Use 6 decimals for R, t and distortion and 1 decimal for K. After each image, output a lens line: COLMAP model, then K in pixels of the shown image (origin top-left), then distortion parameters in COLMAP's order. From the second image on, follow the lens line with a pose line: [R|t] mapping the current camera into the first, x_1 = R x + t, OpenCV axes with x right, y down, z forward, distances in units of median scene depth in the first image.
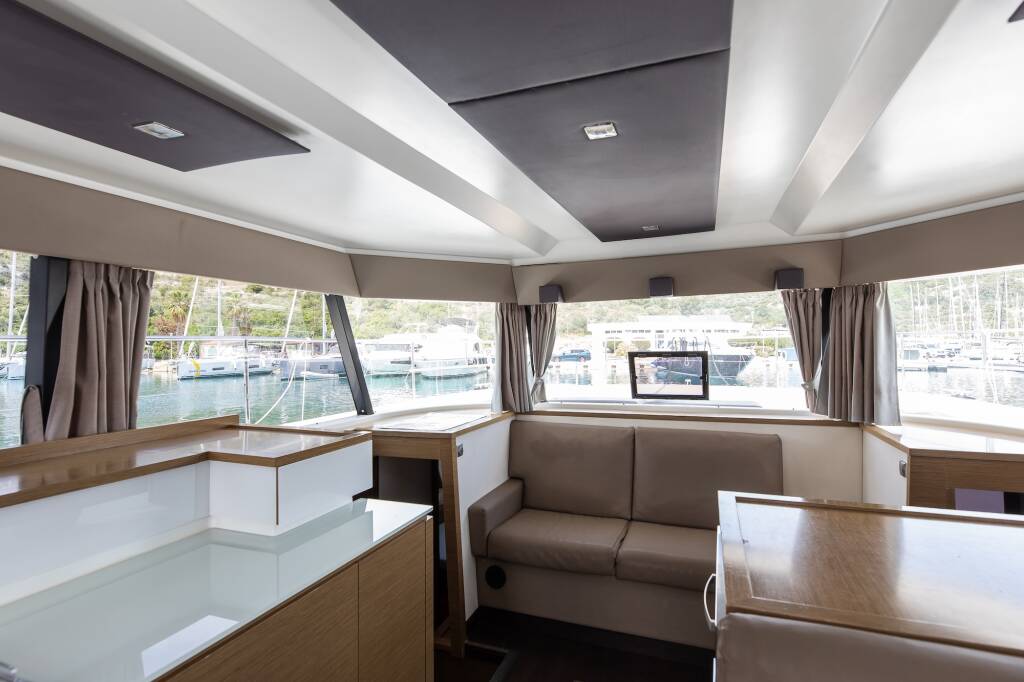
lens RADIAL K [[497.3, 0, 520.4], [0, 497.3, 340.5], [0, 0, 1]] dist [0.000151, -0.003423]
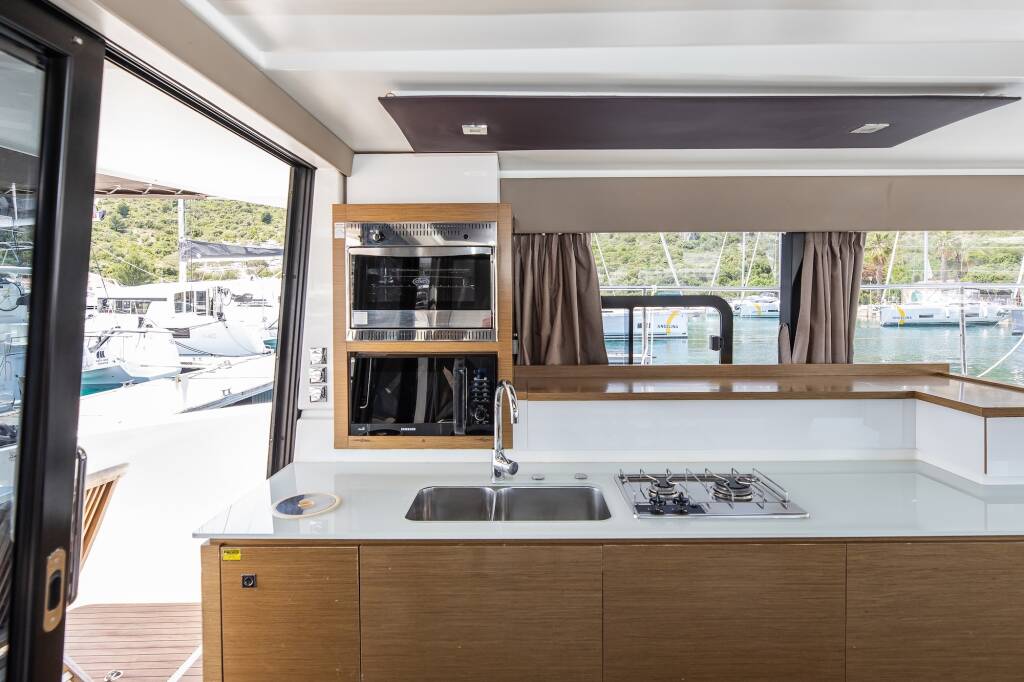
lens RADIAL K [[533.0, 0, 508.0], [0, 533.0, 301.0], [0, 0, 1]] dist [-0.000917, -0.005427]
pose [[0.351663, 0.015006, -0.936006, 0.159916], [0.015189, 0.999648, 0.021733, -0.018384], [0.936003, -0.021860, 0.351311, -0.261249]]
